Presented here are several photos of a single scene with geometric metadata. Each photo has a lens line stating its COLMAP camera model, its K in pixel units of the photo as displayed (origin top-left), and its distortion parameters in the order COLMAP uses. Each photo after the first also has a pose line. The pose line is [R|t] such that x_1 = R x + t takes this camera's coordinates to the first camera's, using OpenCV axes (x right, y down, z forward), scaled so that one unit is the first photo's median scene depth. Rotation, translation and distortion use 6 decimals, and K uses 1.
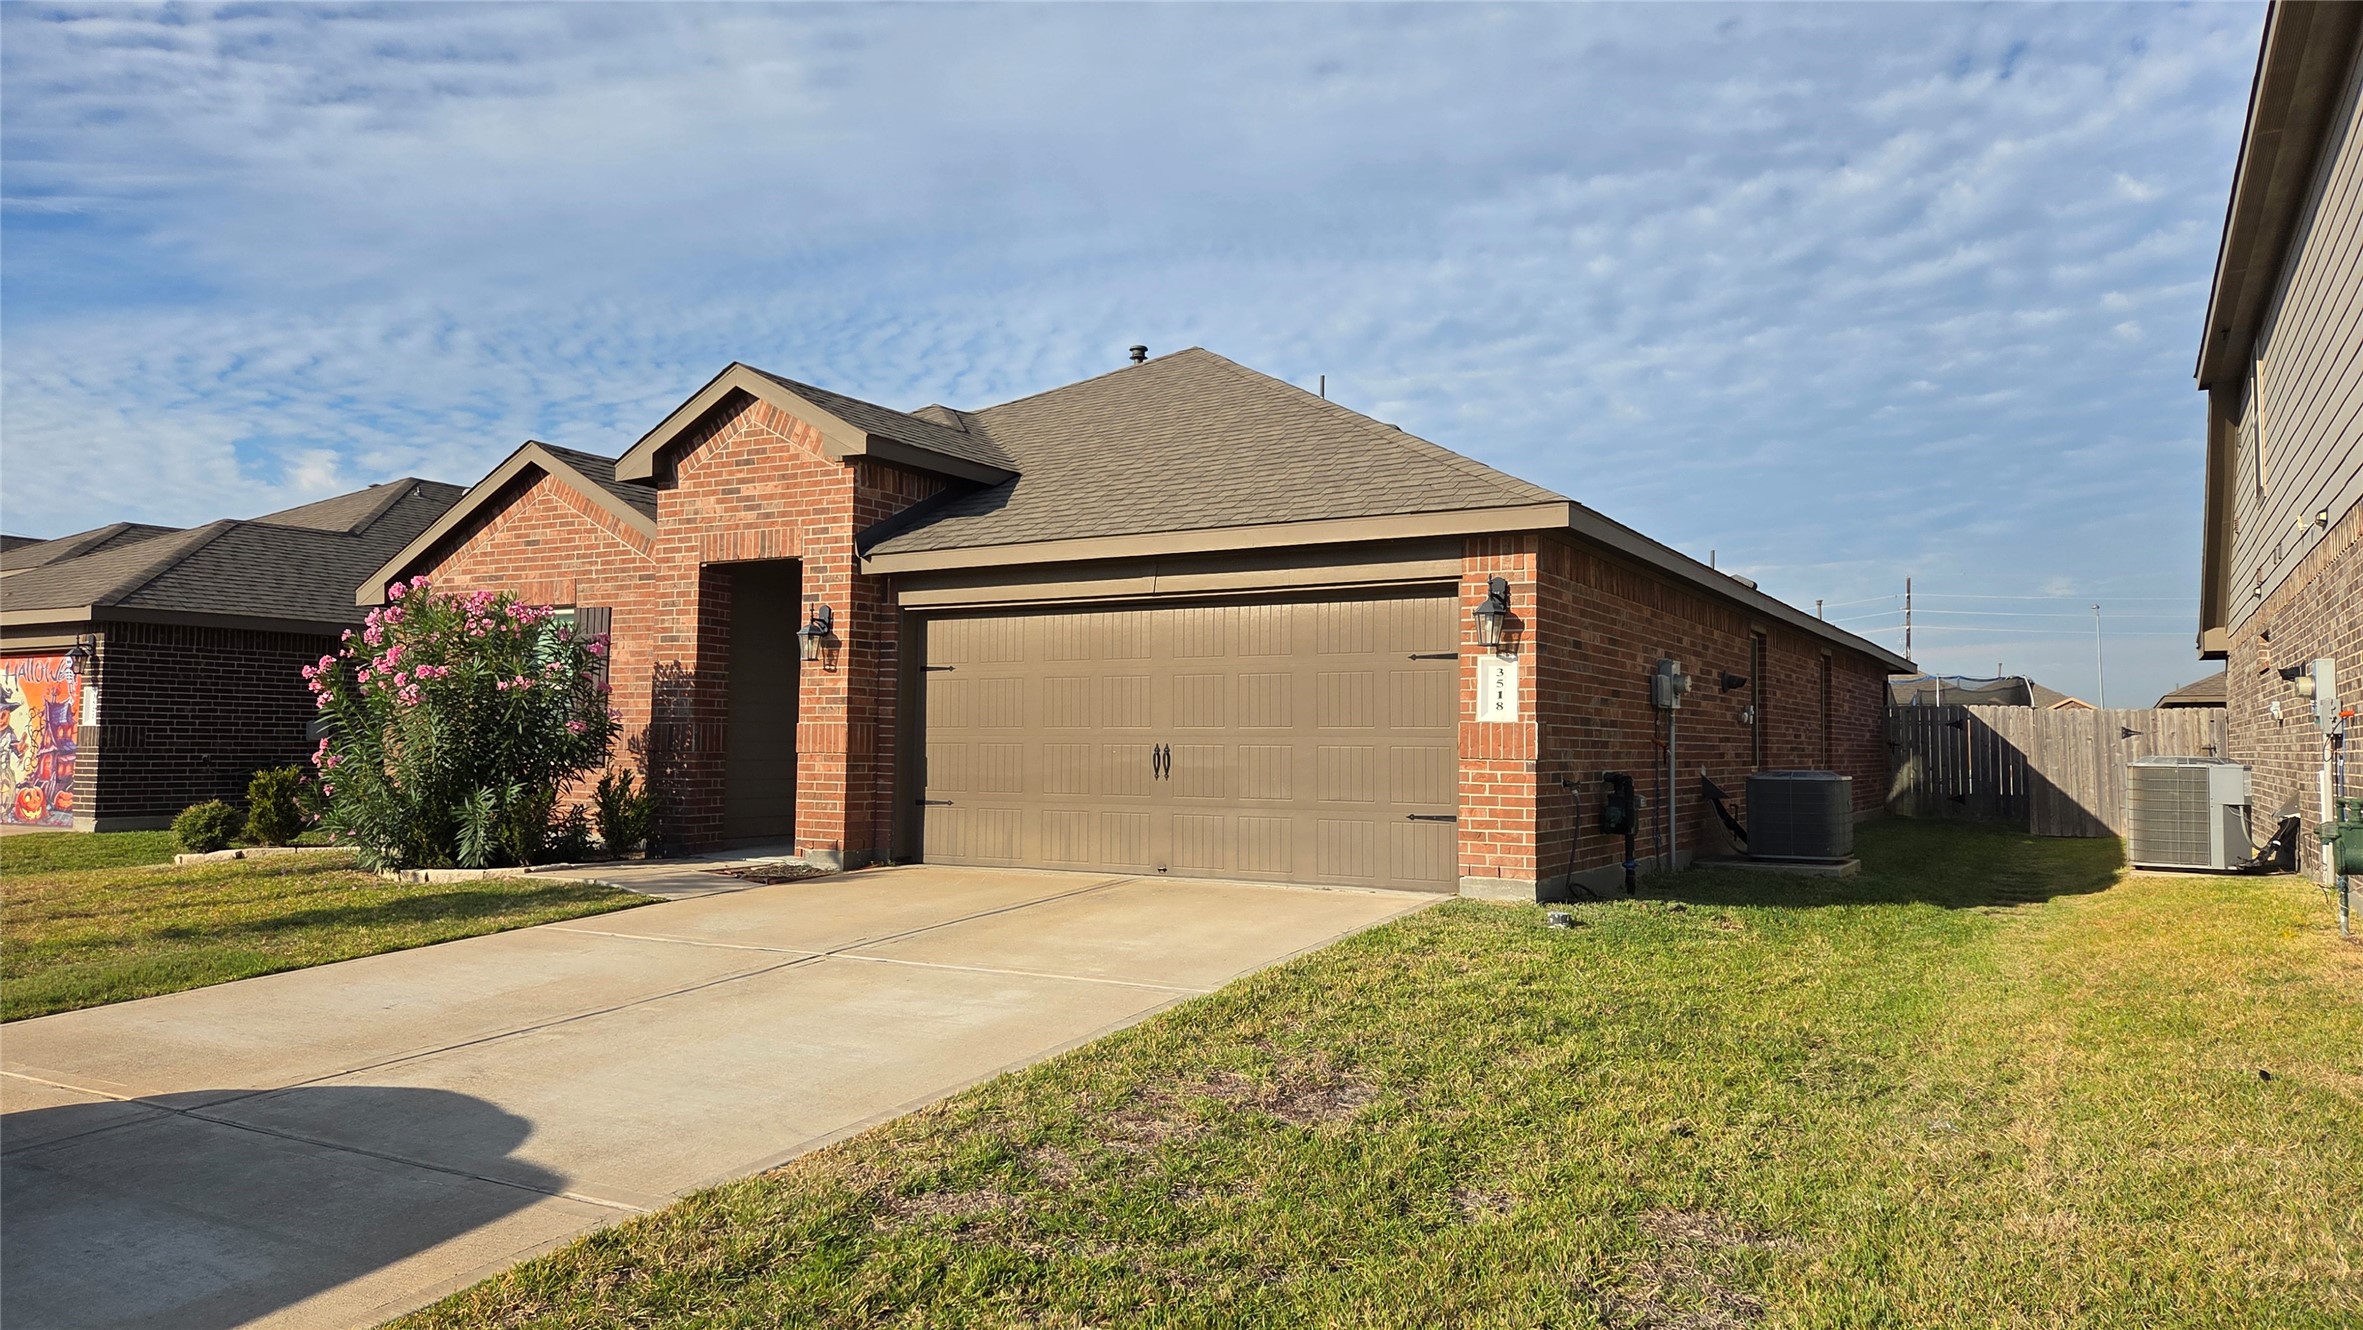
lens RADIAL K [[1615.5, 0, 1183.1], [0, 1615.5, 669.2], [0, 0, 1]] dist [0.001100, -0.000496]
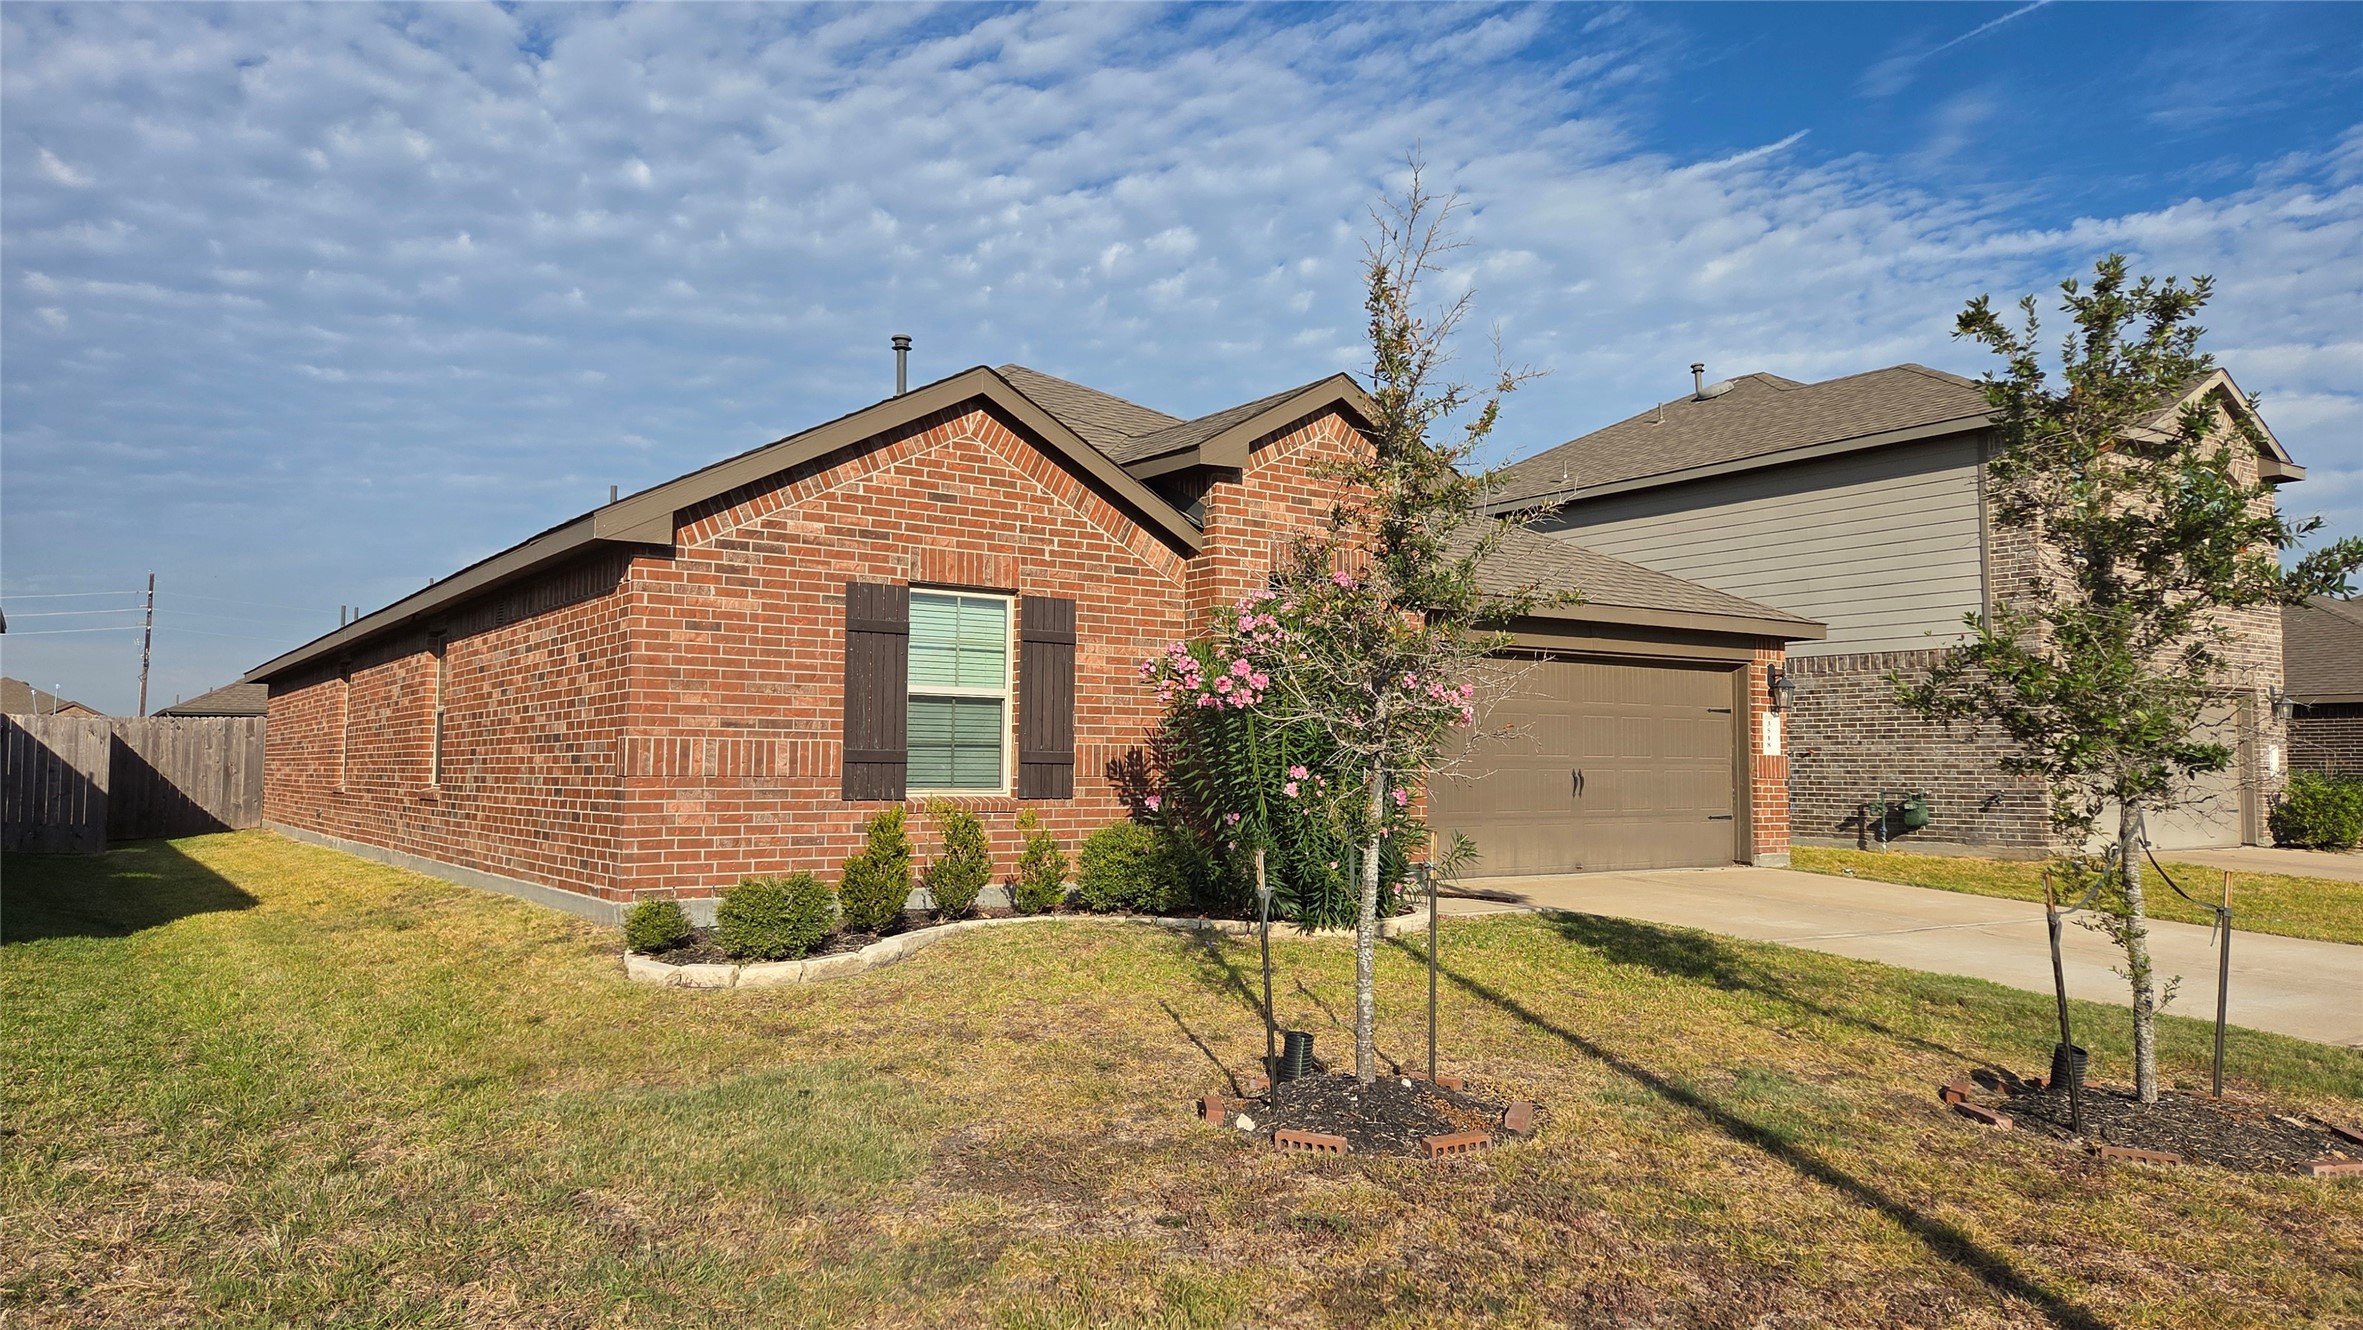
lens RADIAL K [[1615.5, 0, 1182.9], [0, 1615.5, 659.0], [0, 0, 1]] dist [0.001100, -0.000496]
pose [[0.423728, 0.058184, 0.903919, -1.130638], [-0.045548, 0.998041, -0.042892, 0.024846], [-0.904644, -0.022997, 0.425548, 0.644573]]
